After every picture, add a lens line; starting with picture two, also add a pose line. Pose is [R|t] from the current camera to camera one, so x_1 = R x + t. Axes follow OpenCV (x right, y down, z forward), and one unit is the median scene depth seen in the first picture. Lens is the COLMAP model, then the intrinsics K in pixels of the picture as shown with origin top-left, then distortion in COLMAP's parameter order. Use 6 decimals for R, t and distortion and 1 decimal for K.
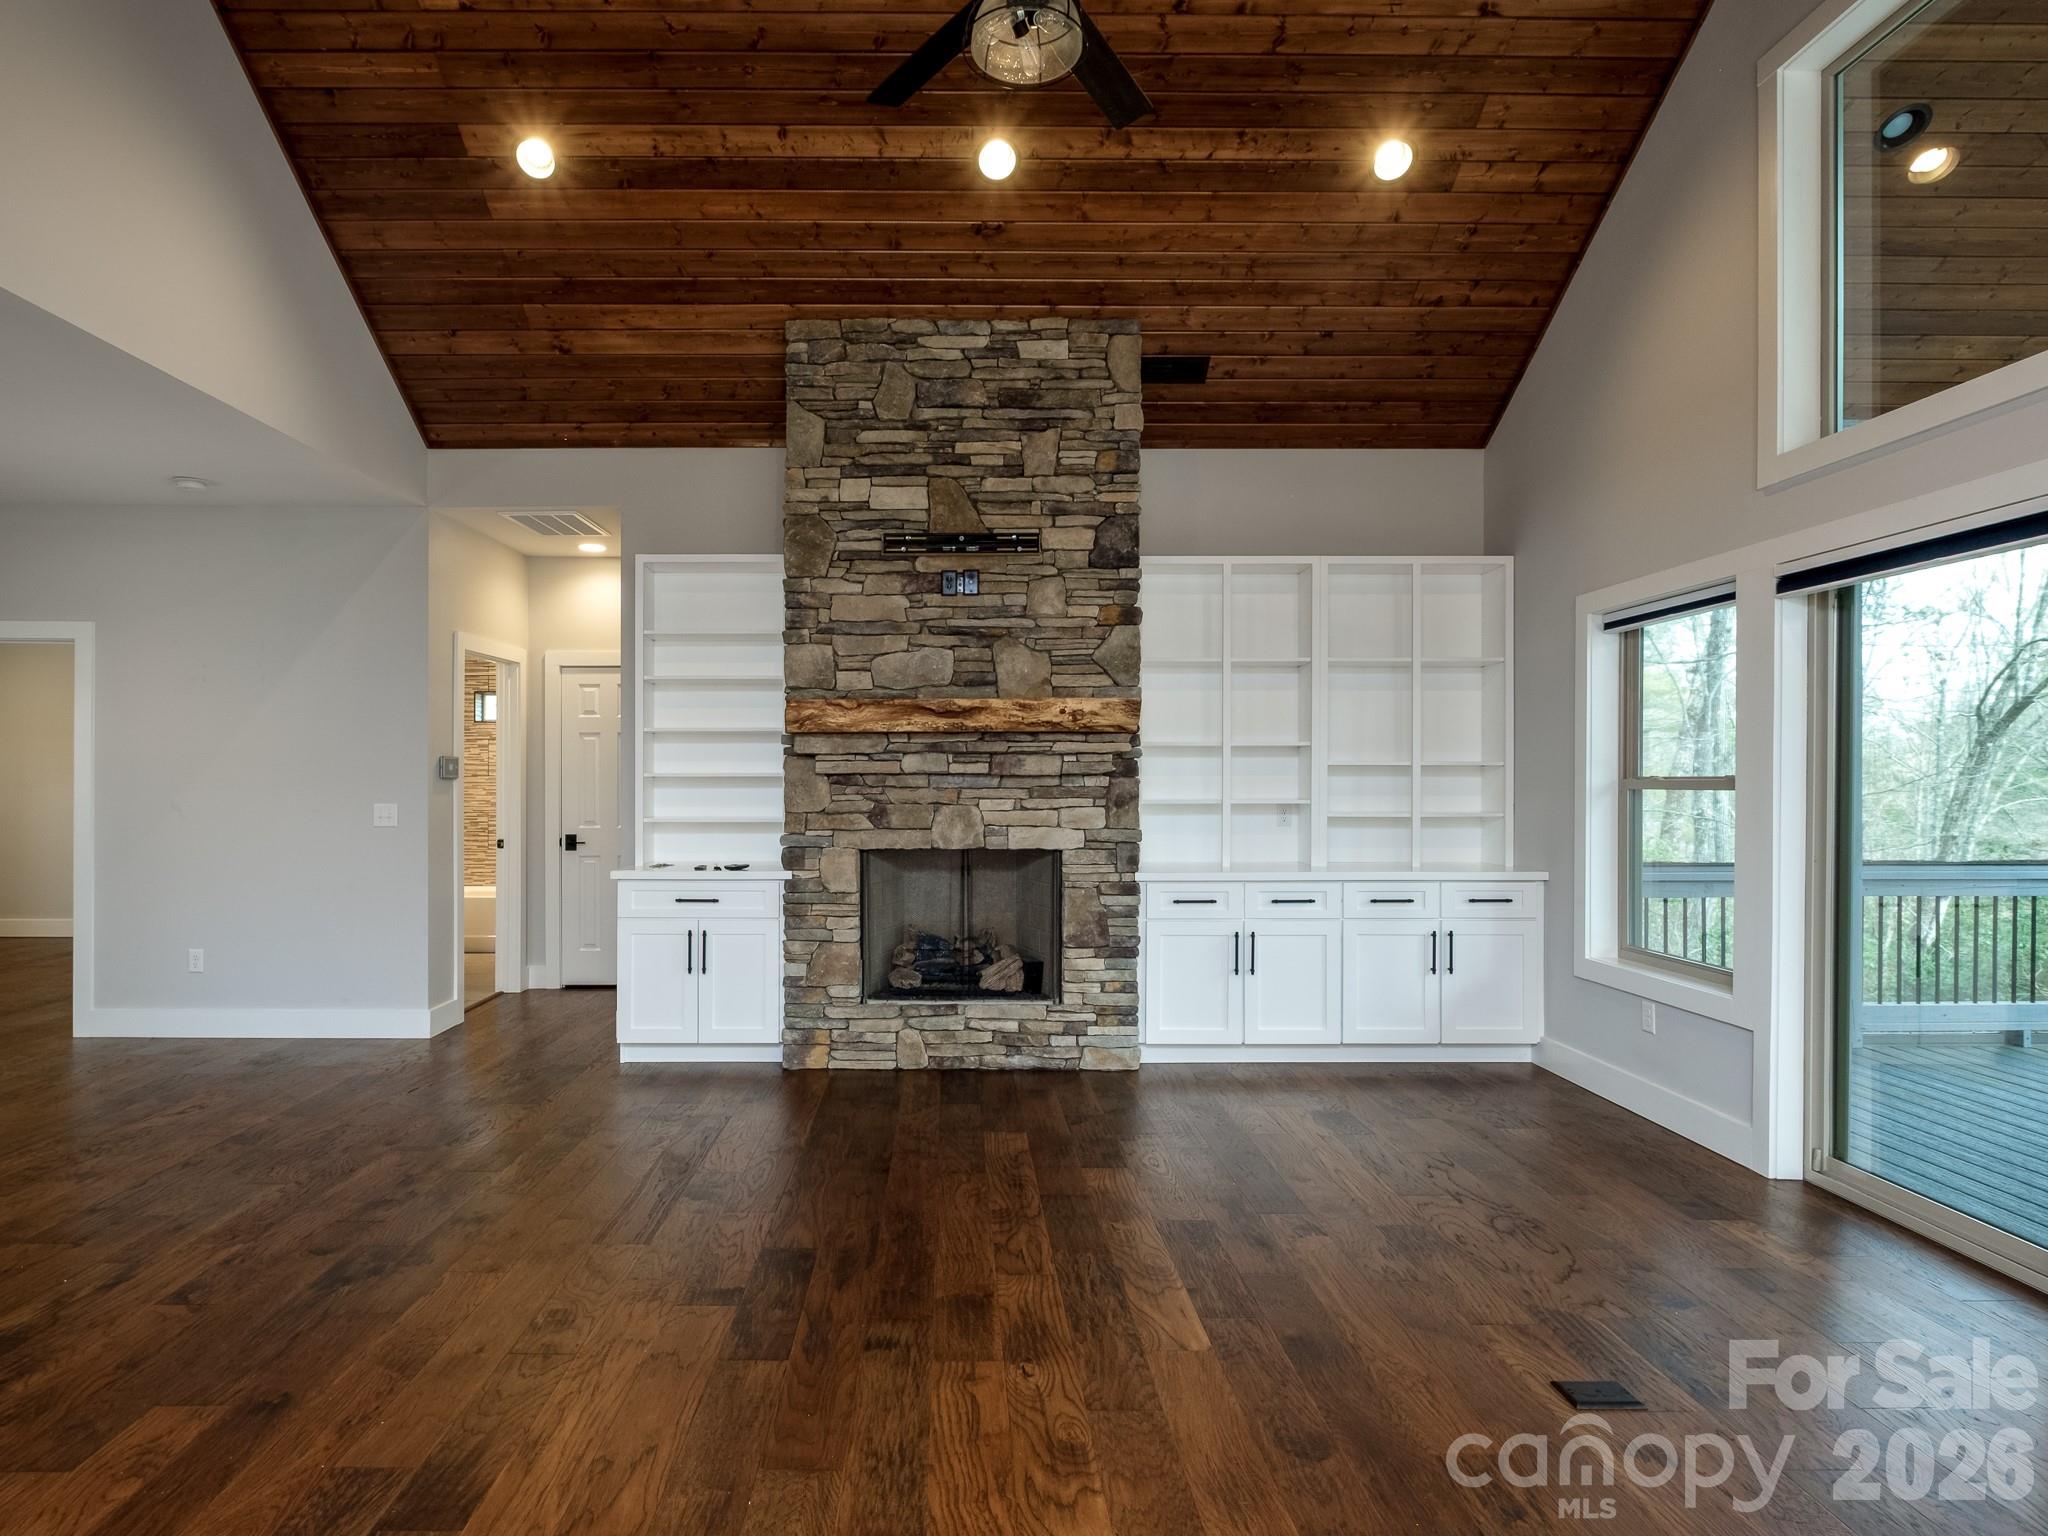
lens RADIAL K [[1044.7, 0, 990.5], [0, 1044.7, 776.0], [0, 0, 1]] dist [0.001691, -0.002701]
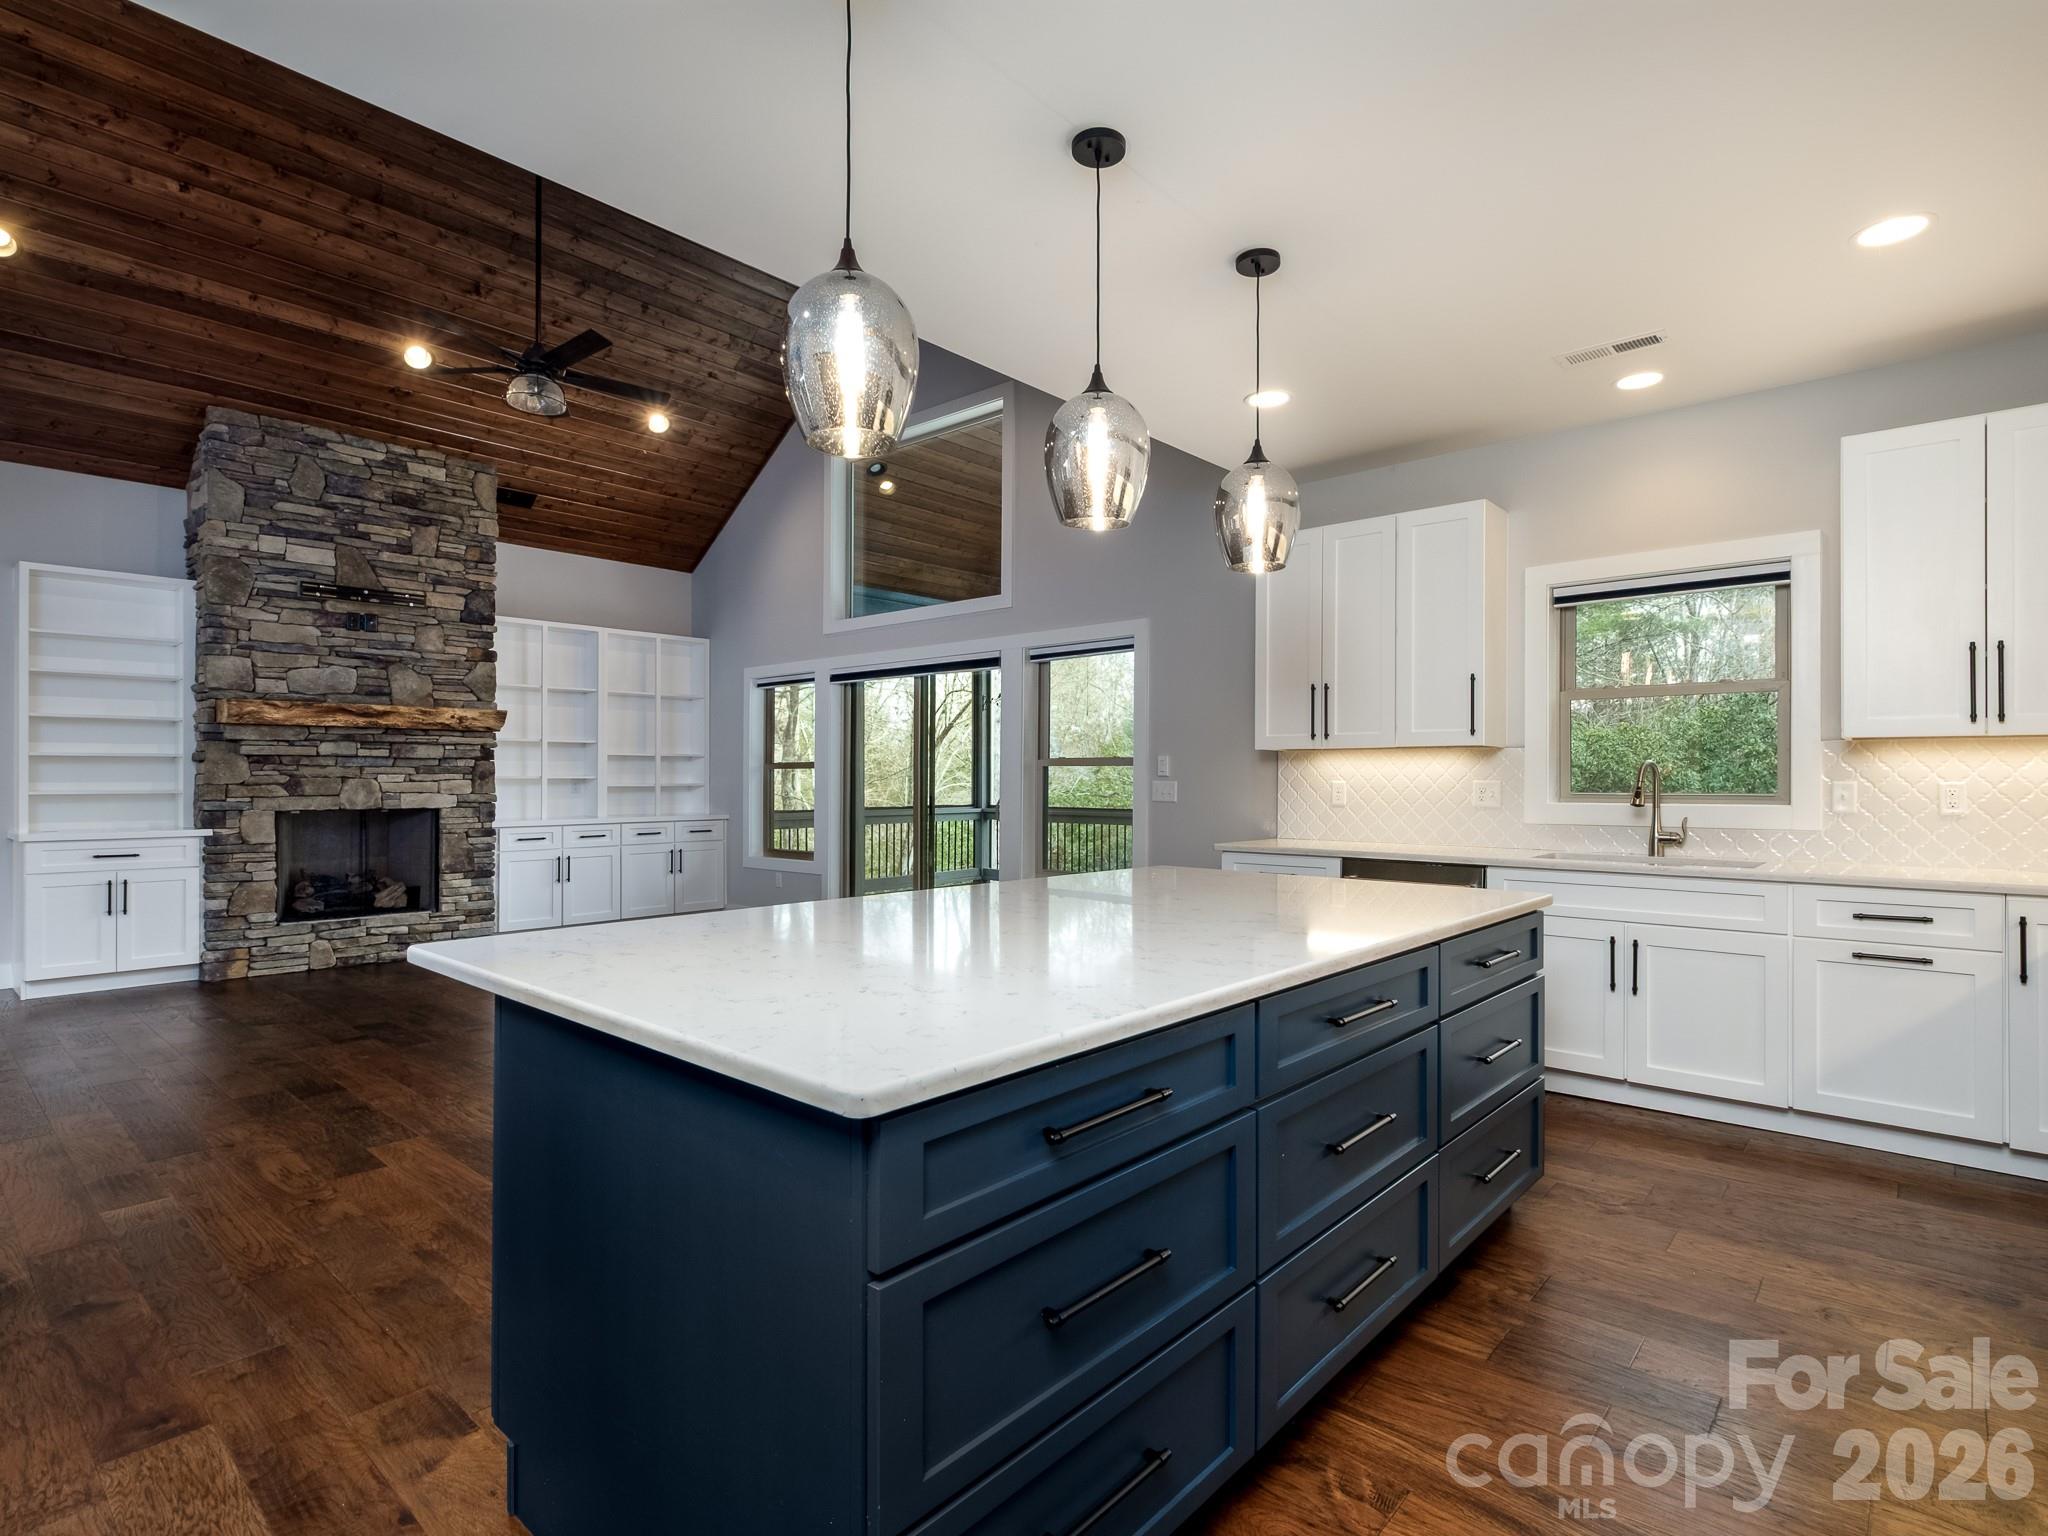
lens RADIAL K [[1044.7, 0, 1036.6], [0, 1044.7, 778.2], [0, 0, 1]] dist [0.001691, -0.002701]
pose [[0.667783, 0.000101, 0.744356, -0.475507], [-0.000992, 0.999999, 0.000755, 0.025556], [-0.744356, -0.001242, 0.667782, -0.634915]]
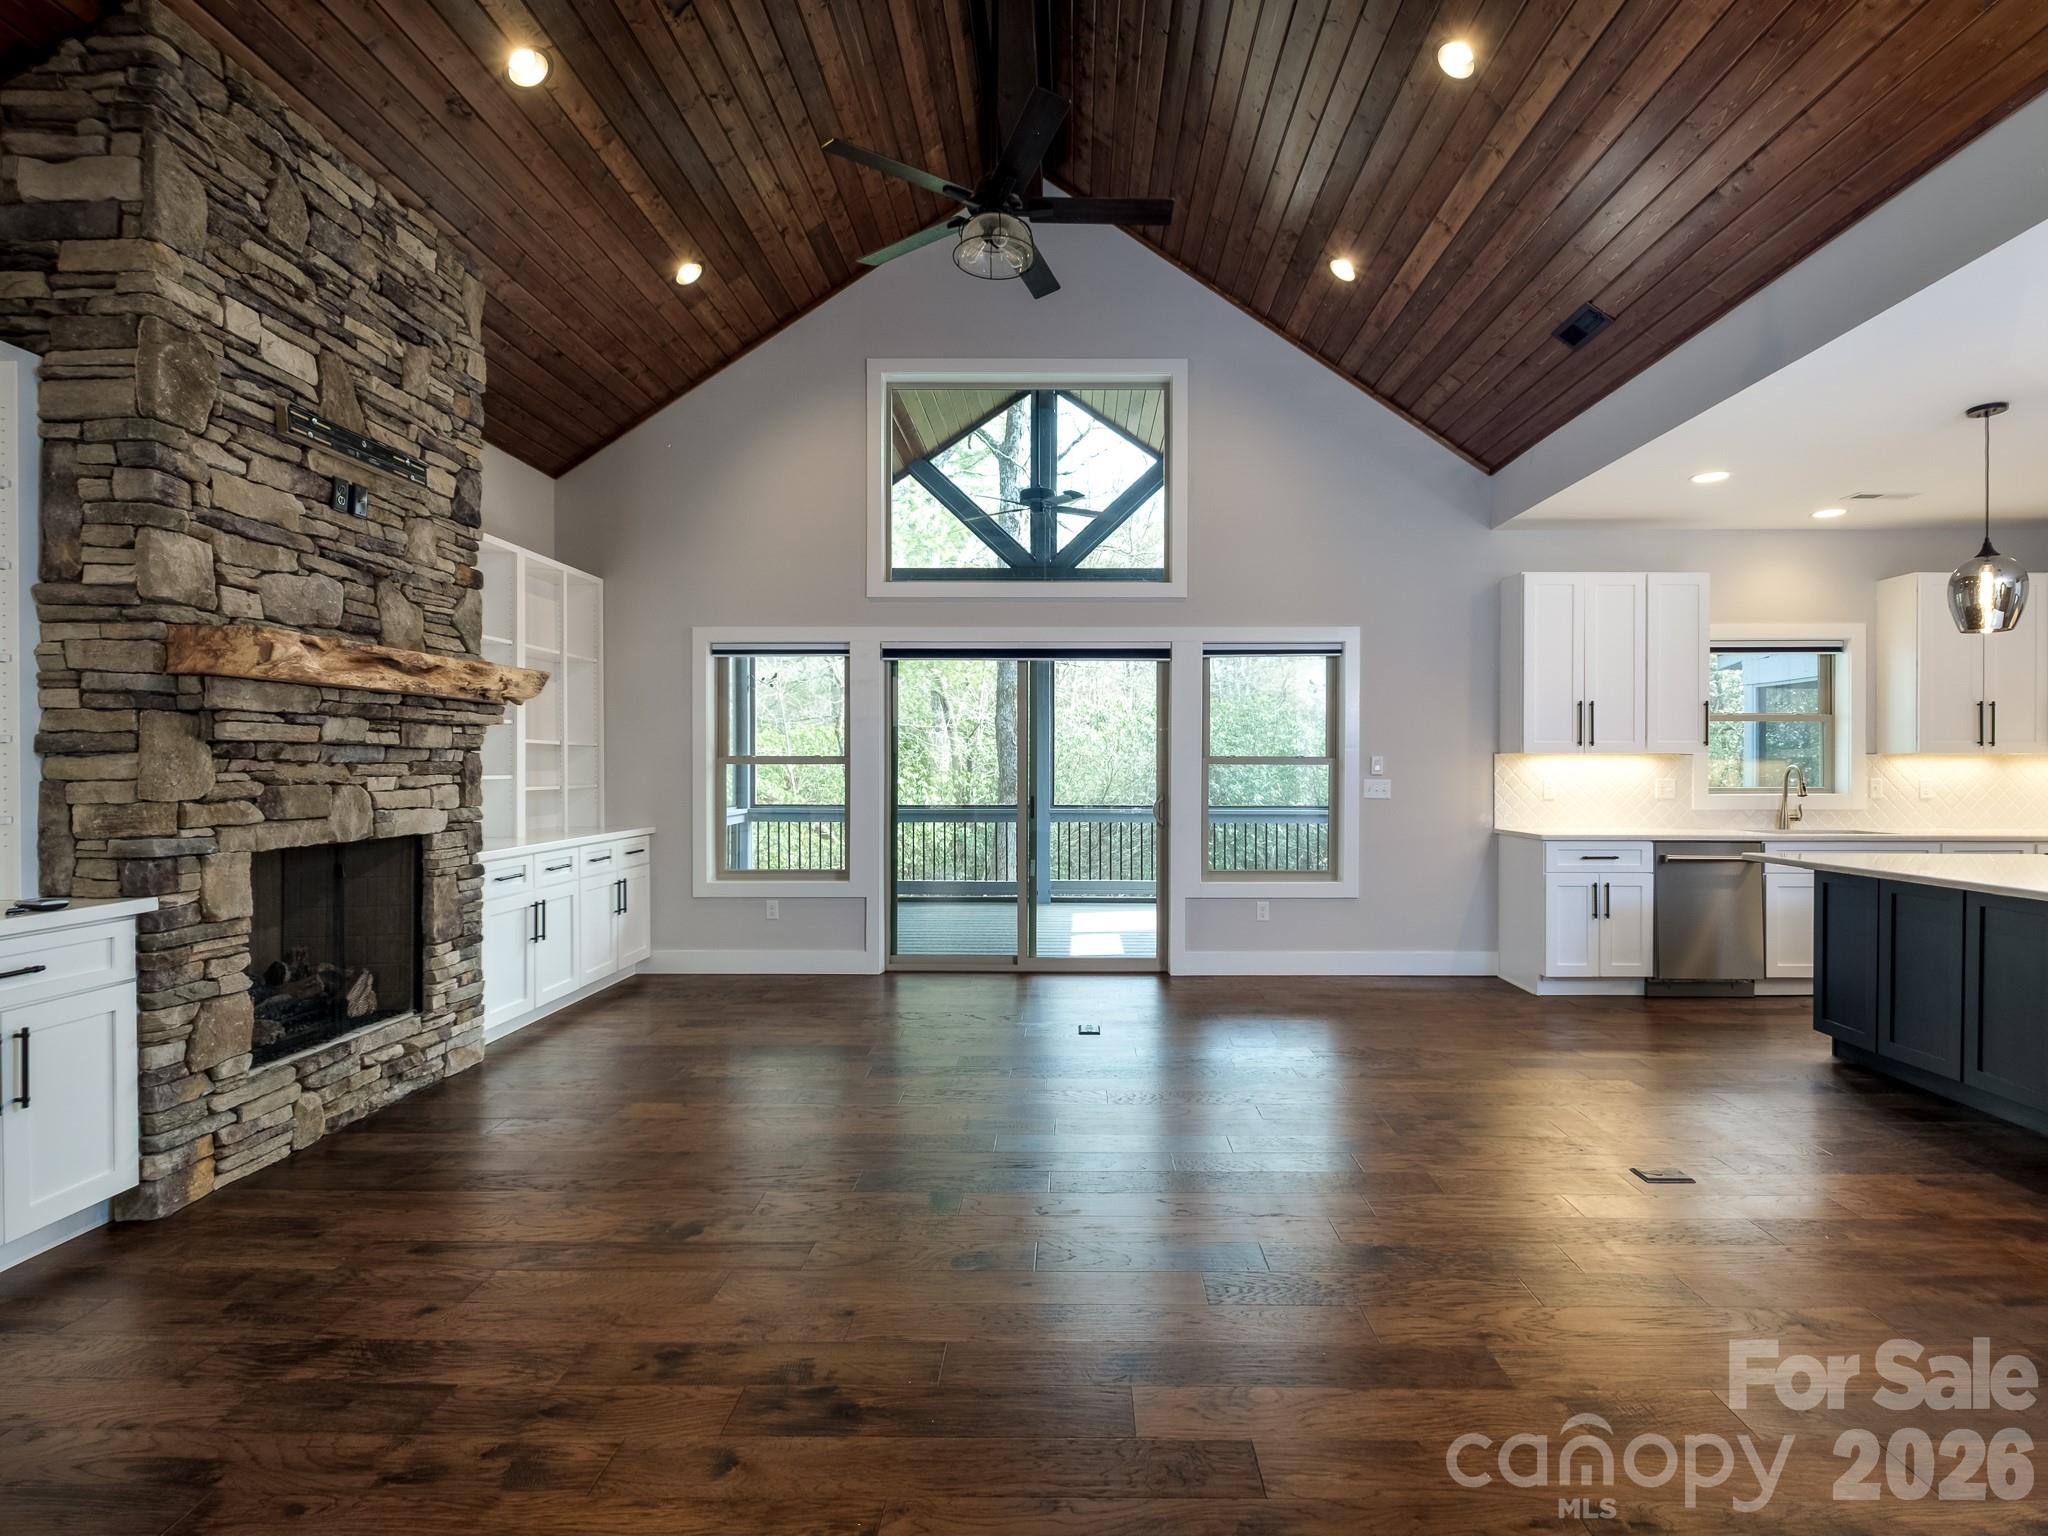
lens RADIAL K [[1056.1, 0, 1057.8], [0, 1056.1, 774.6], [0, 0, 1]] dist [-0.001527, -0.004955]
pose [[0.010949, -0.008736, 0.999902, -0.807455], [-0.001688, 0.999960, 0.008755, 0.012545], [-0.999939, -0.001784, 0.010934, 0.466612]]
